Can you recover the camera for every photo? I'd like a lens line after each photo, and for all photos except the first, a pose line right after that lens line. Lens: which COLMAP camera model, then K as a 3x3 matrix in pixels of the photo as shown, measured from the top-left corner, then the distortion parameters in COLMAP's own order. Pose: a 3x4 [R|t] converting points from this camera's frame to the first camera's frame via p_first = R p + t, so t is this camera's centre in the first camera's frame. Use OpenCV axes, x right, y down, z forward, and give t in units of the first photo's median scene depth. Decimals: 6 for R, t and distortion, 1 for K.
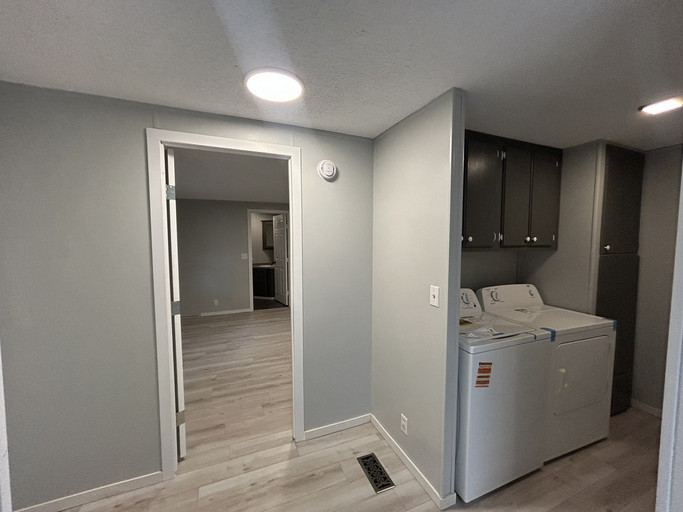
lens RADIAL K [[279.6, 0, 341.5], [0, 279.6, 256.0], [0, 0, 1]] dist [0.000382, 0.028127]
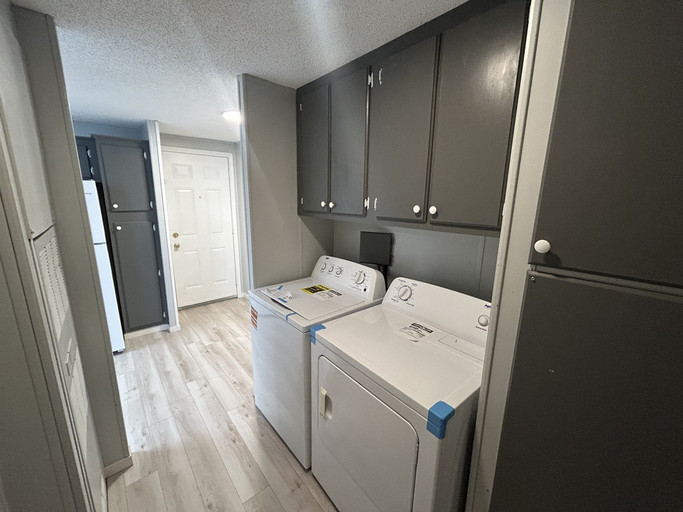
lens RADIAL K [[279.6, 0, 341.5], [0, 279.6, 256.0], [0, 0, 1]] dist [0.000382, 0.028127]
pose [[0.300650, 0.213818, -0.929458, 1.372930], [-0.090469, 0.976545, 0.195386, -0.074237], [0.949434, 0.025344, 0.312942, 0.815586]]
